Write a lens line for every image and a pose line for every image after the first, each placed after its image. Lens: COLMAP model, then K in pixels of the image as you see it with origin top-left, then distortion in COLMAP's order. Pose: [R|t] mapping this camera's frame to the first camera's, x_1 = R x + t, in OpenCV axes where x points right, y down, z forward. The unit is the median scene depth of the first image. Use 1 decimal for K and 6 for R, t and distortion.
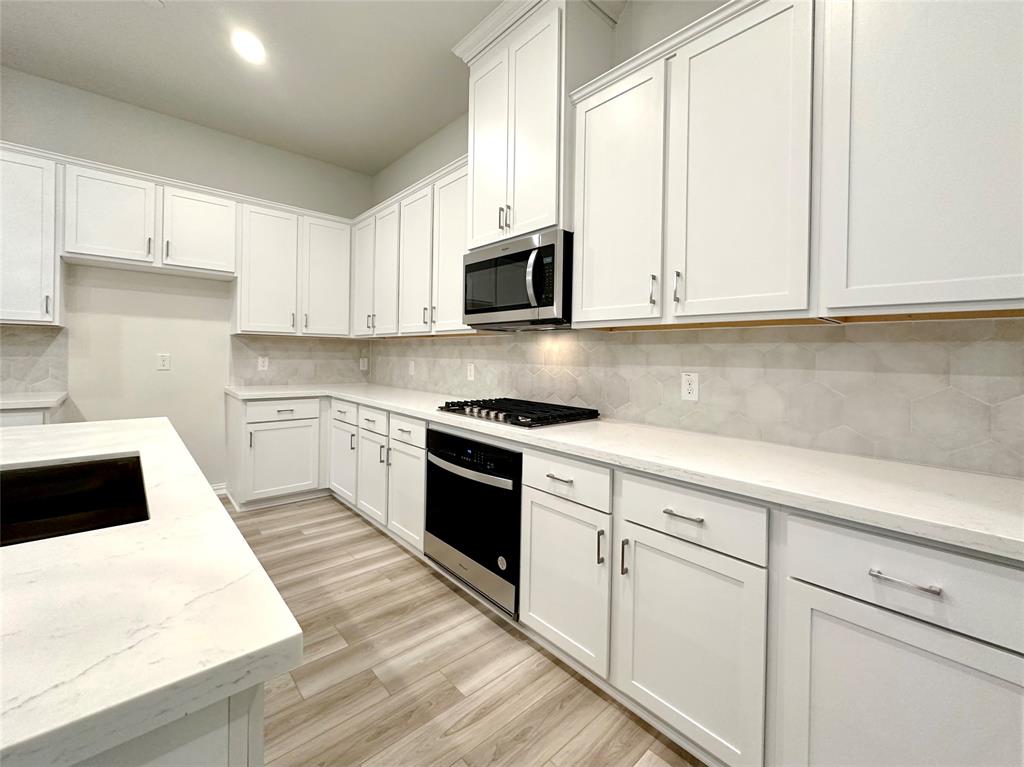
lens RADIAL K [[420.8, 0, 518.9], [0, 420.8, 384.9], [0, 0, 1]] dist [-0.000303, 0.000104]
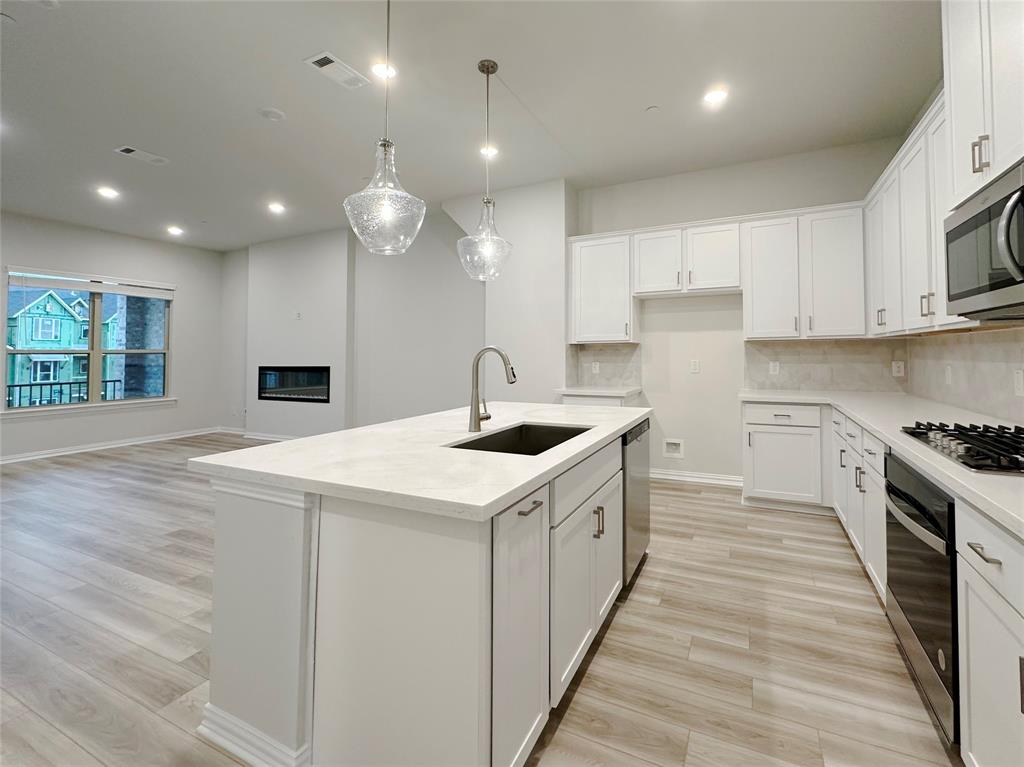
lens RADIAL K [[420.8, 0, 518.9], [0, 420.8, 384.9], [0, 0, 1]] dist [-0.000303, 0.000104]
pose [[0.407804, 0.039641, -0.912209, 0.134159], [-0.047632, 0.998620, 0.022102, -0.004926], [0.911826, 0.034437, 0.409130, 0.030756]]
